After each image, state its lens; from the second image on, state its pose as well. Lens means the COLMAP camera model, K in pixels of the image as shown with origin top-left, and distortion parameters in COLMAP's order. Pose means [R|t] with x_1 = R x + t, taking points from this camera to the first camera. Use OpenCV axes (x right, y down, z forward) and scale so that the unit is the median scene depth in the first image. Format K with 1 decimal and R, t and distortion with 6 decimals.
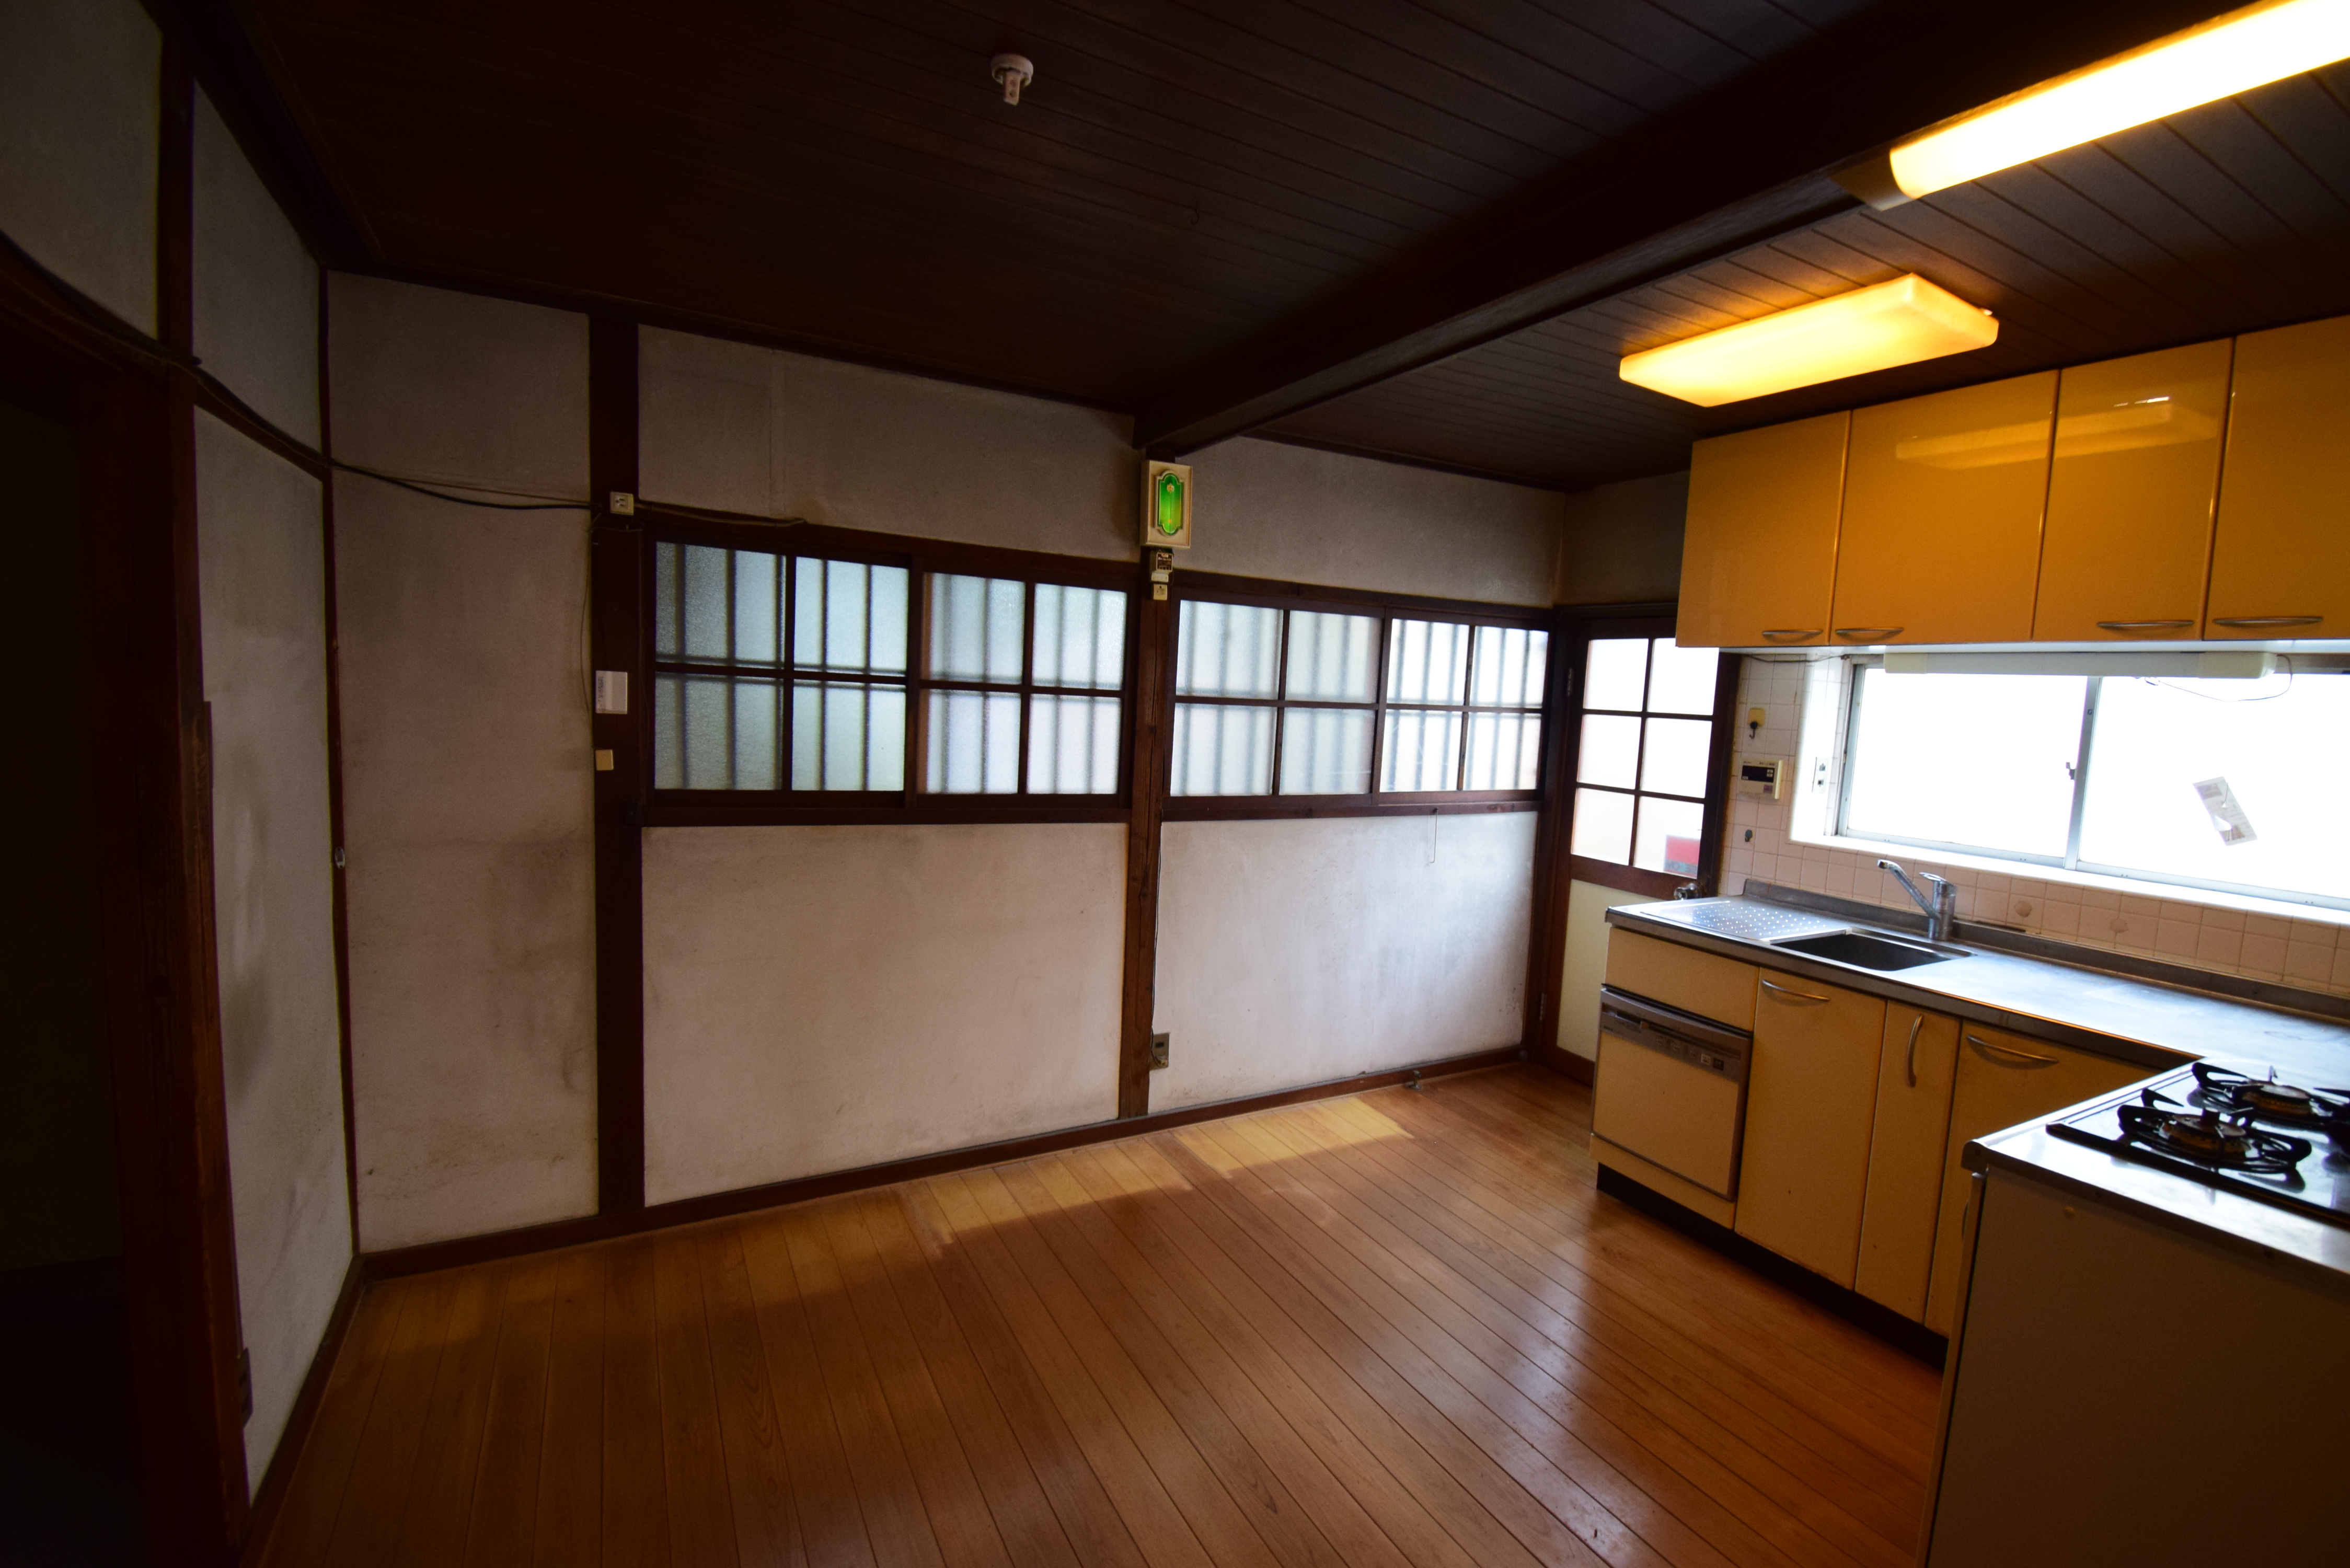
lens RADIAL K [[1040.4, 0, 1187.7], [0, 1040.4, 793.9], [0, 0, 1]] dist [0.020591, -0.025818]
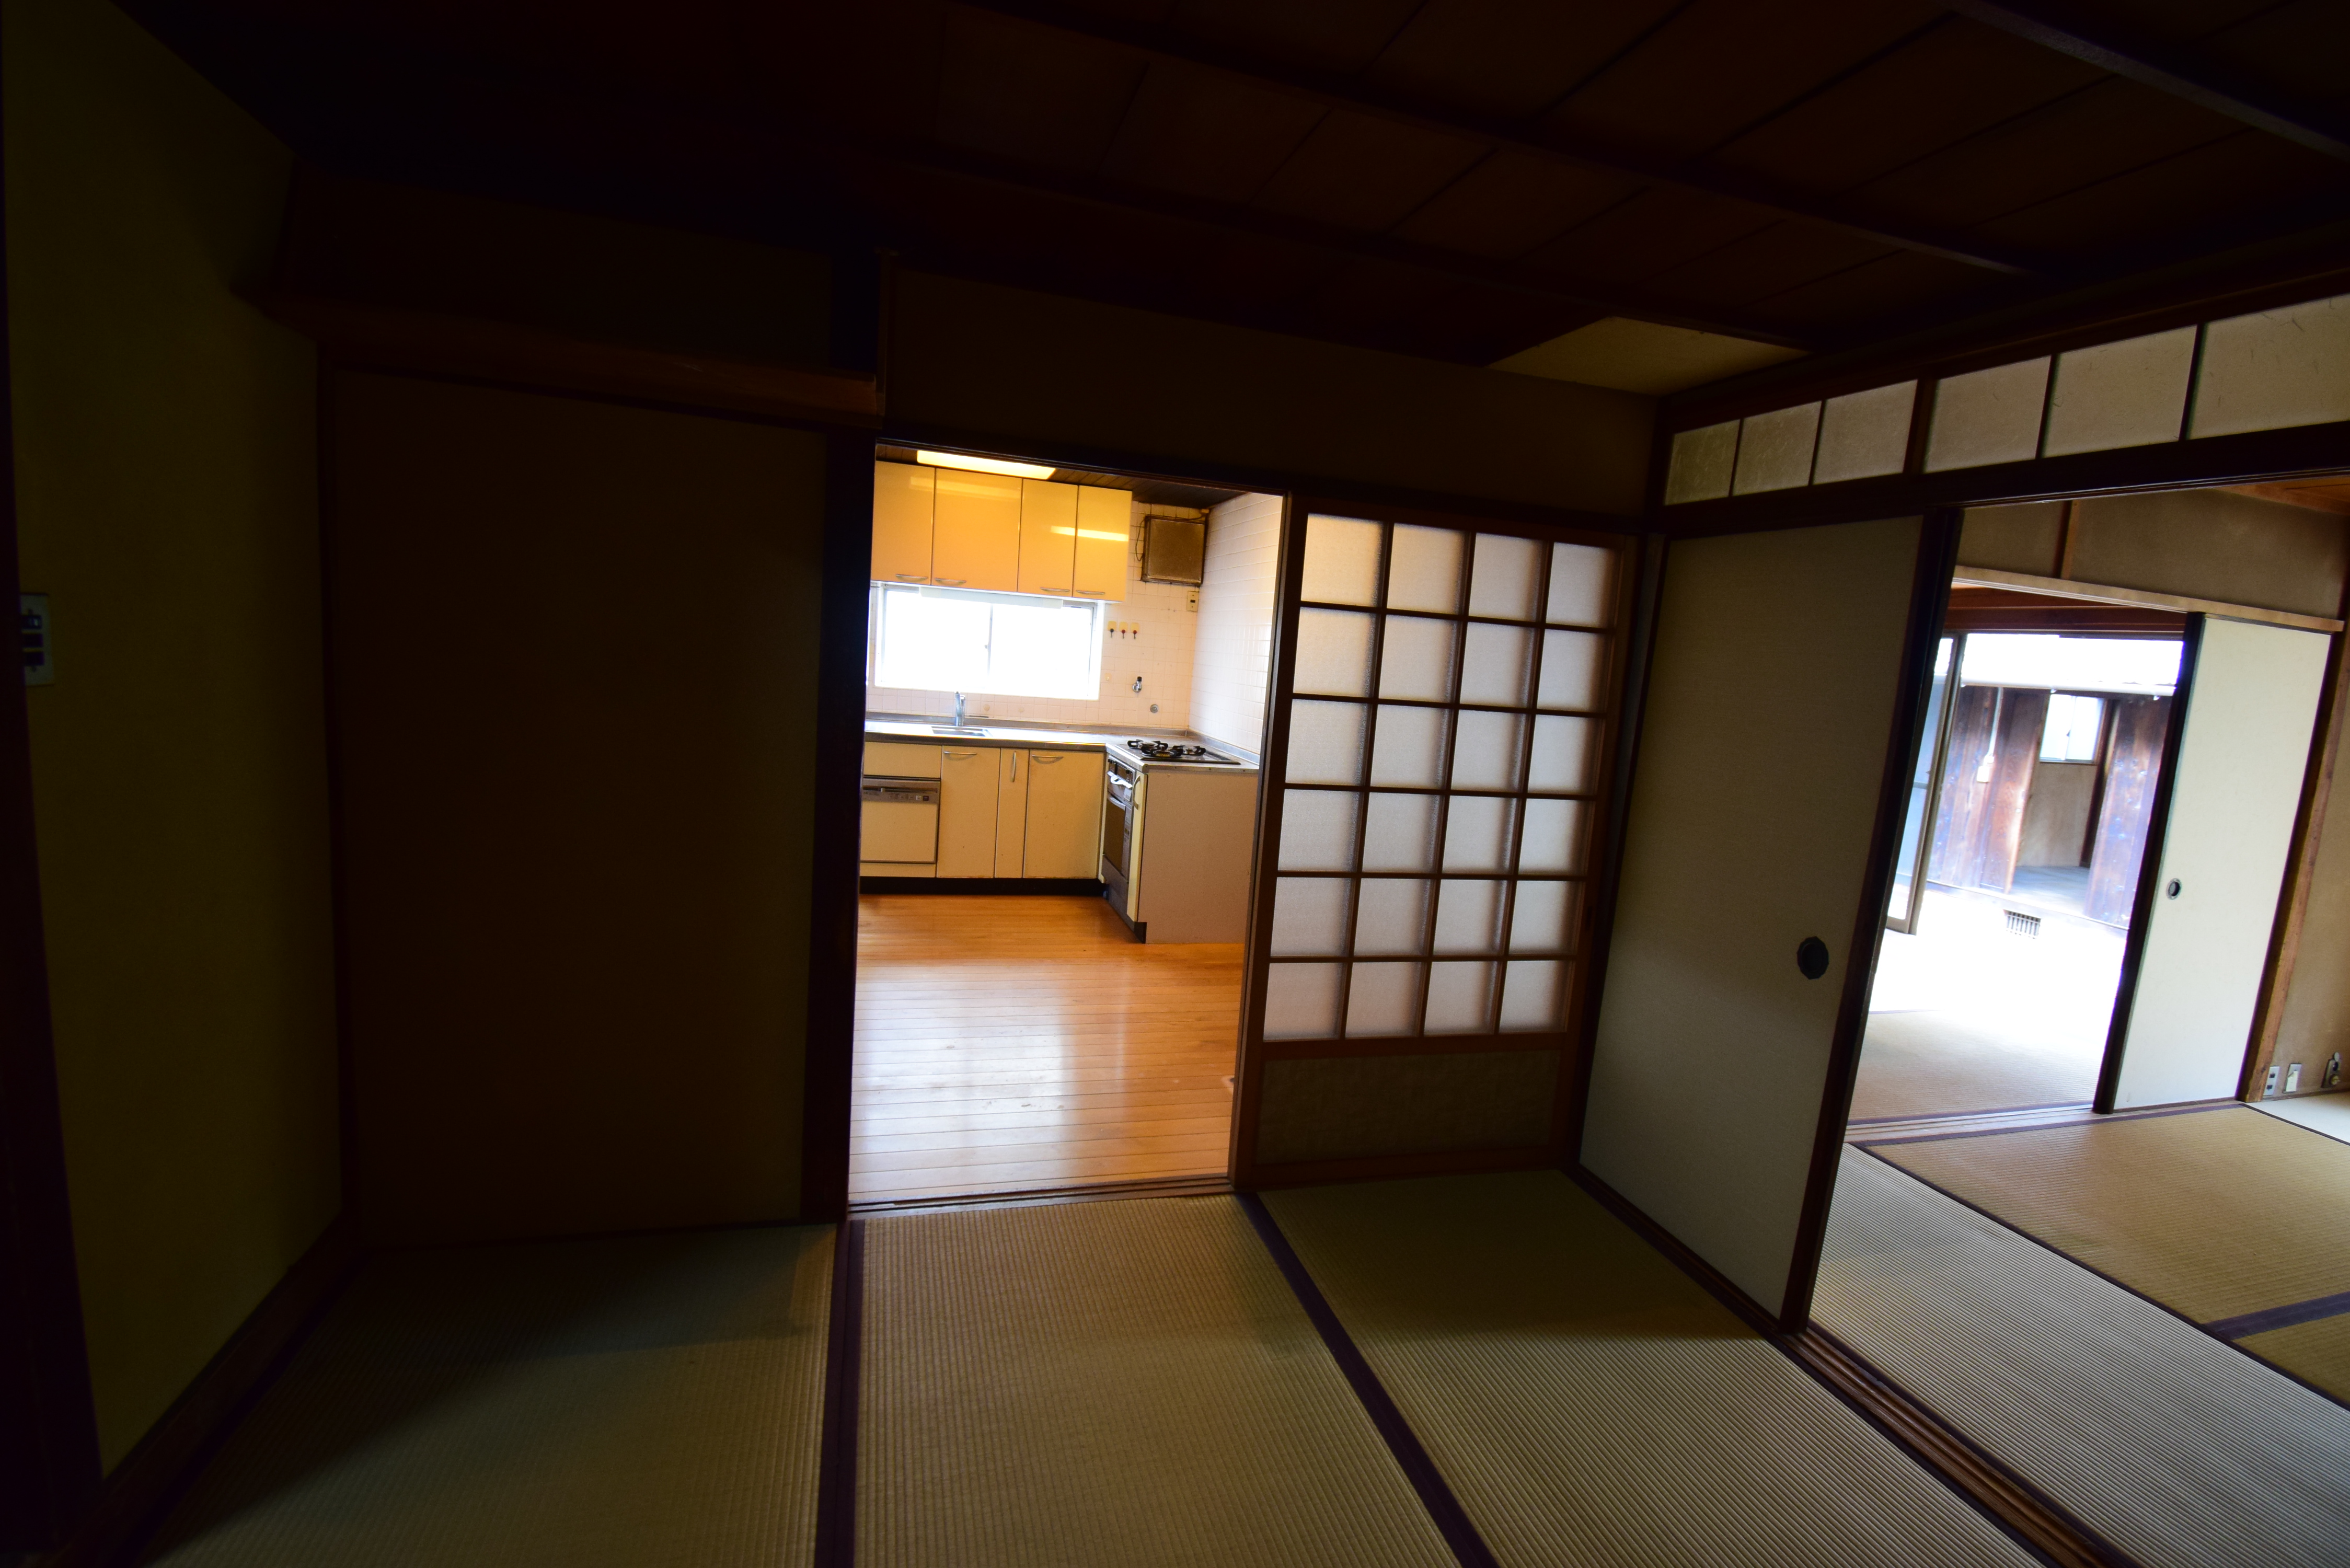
lens RADIAL K [[1040.4, 0, 1187.7], [0, 1040.4, 793.9], [0, 0, 1]] dist [0.020591, -0.025818]
pose [[0.223437, -0.161983, 0.961165, -1.070841], [0.031997, 0.986782, 0.158862, -0.040839], [-0.974193, -0.004741, 0.225667, 0.054157]]
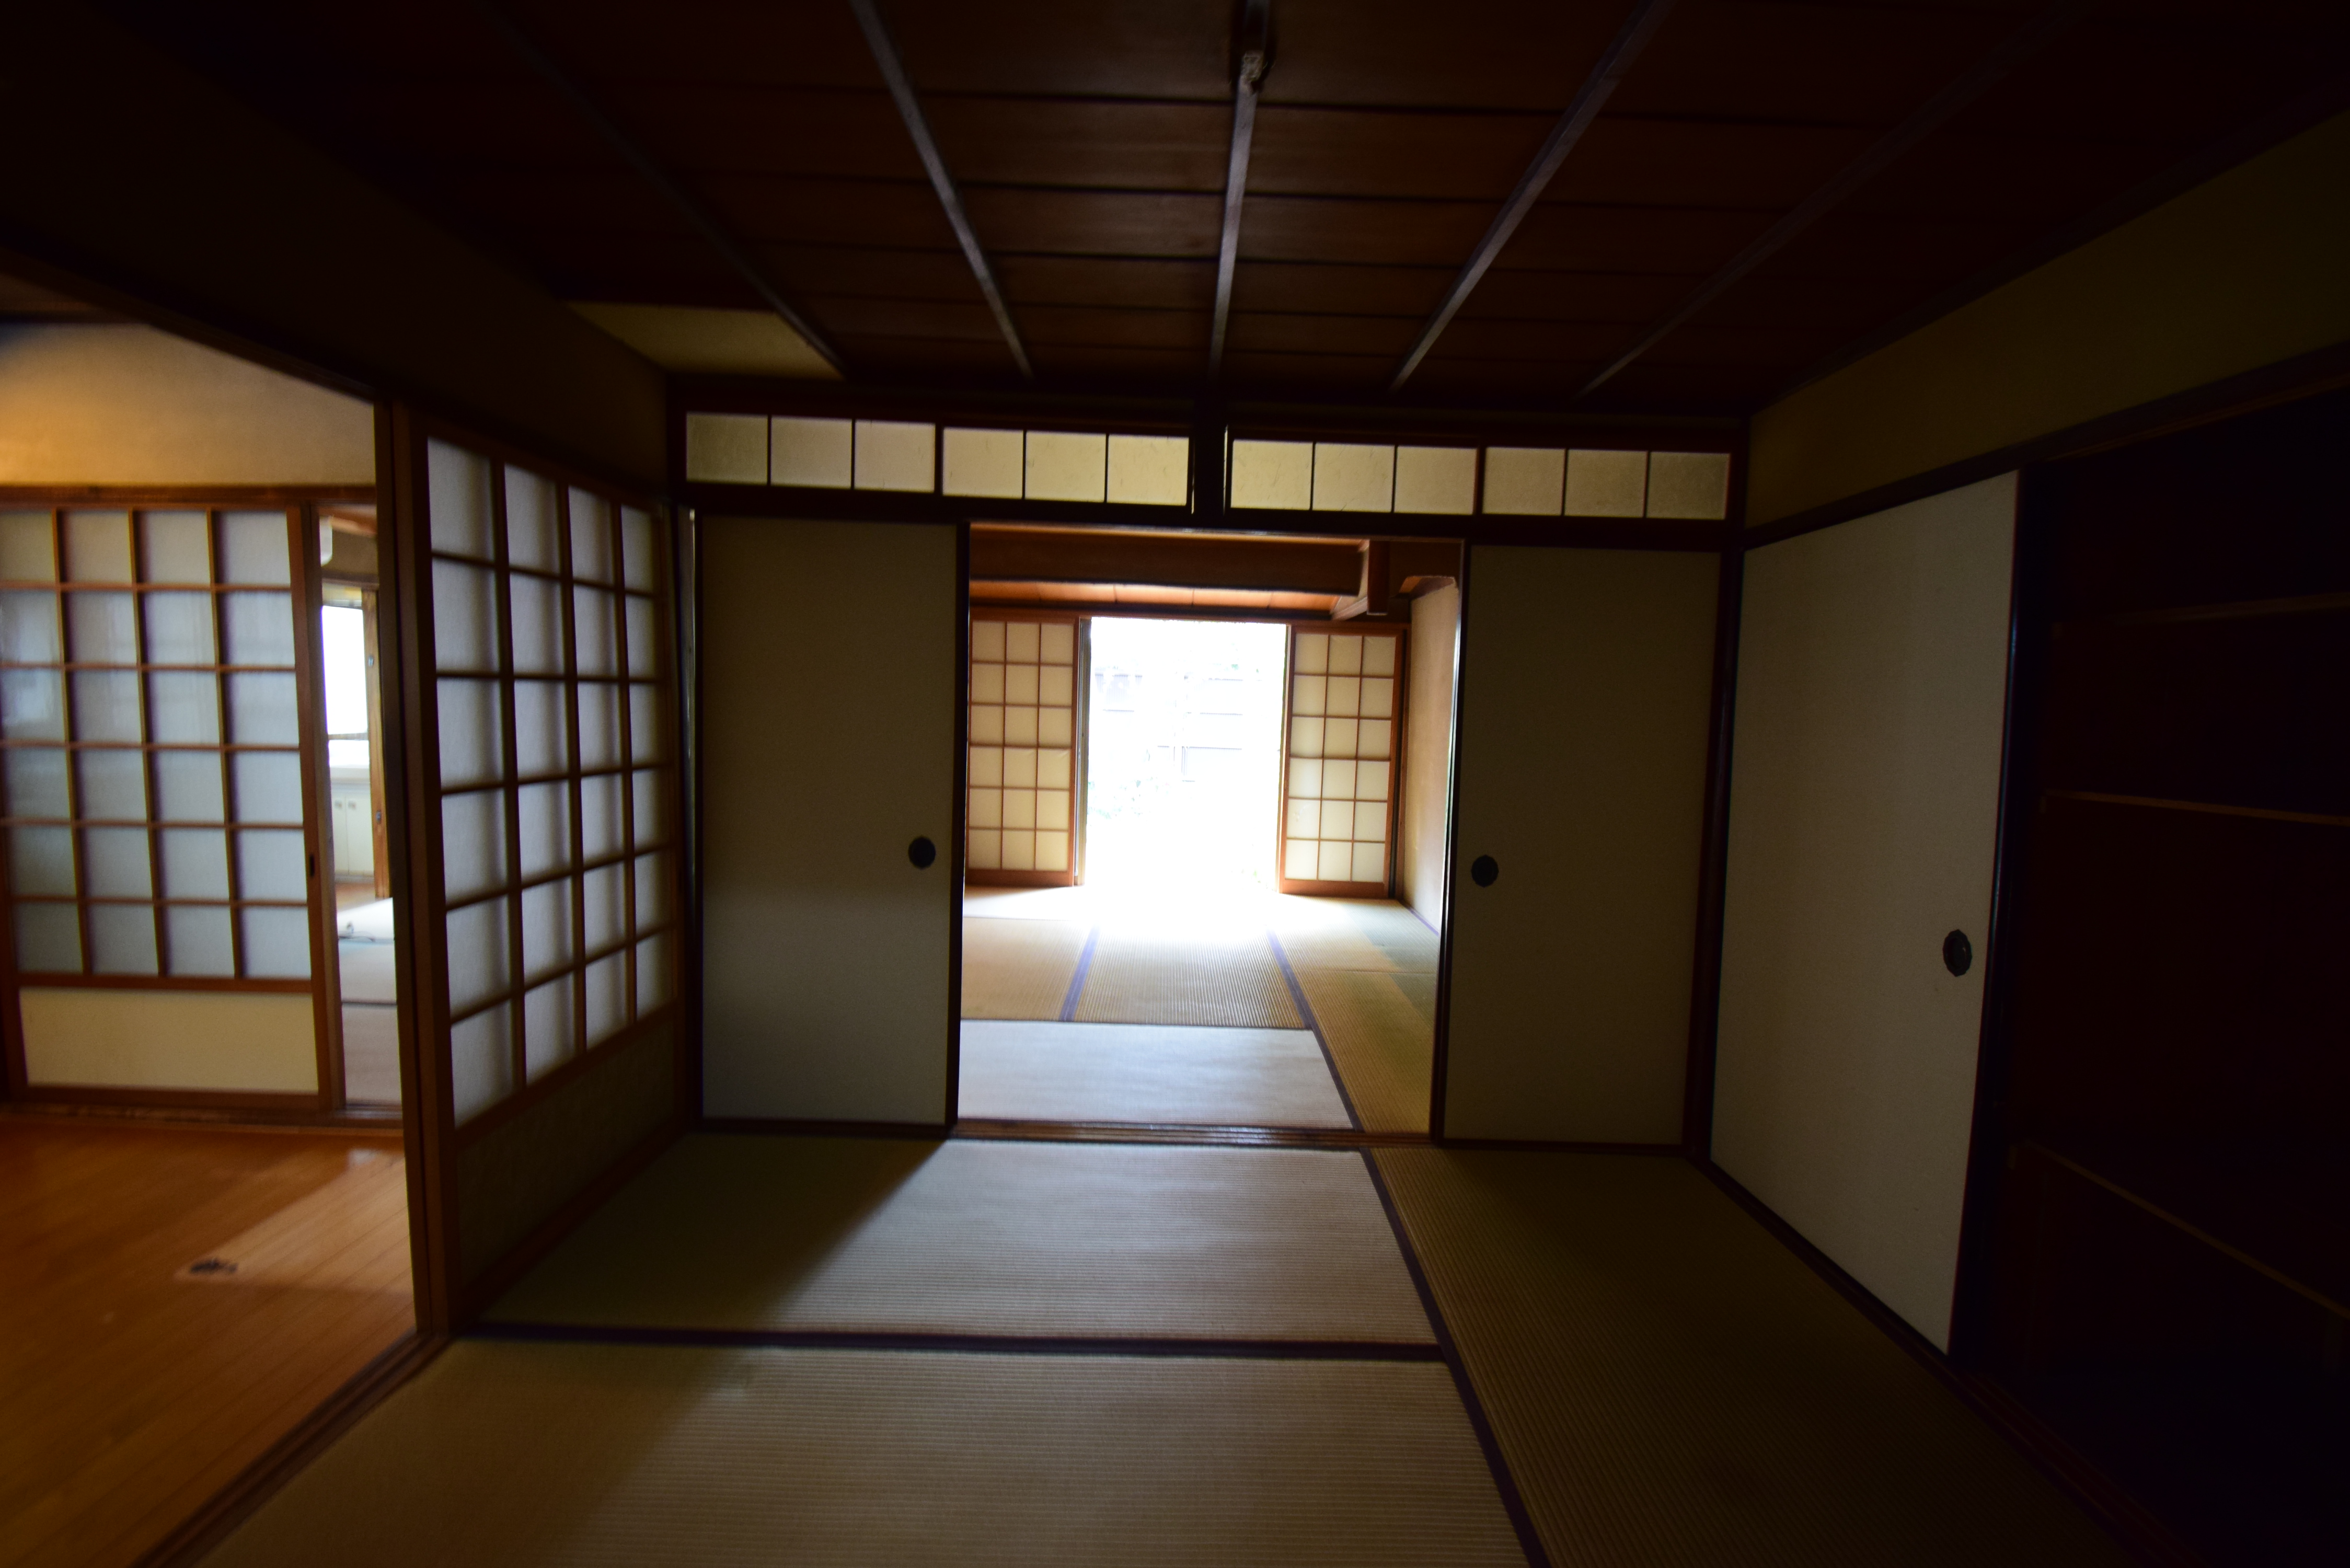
lens RADIAL K [[1059.9, 0, 1177.8], [0, 1059.9, 810.7], [0, 0, 1]] dist [-0.039666, -0.000214]
pose [[-0.889691, -0.120232, 0.440448, -0.939335], [-0.028589, 0.977480, 0.209081, -0.047049], [-0.455667, 0.173426, -0.873093, 0.495959]]
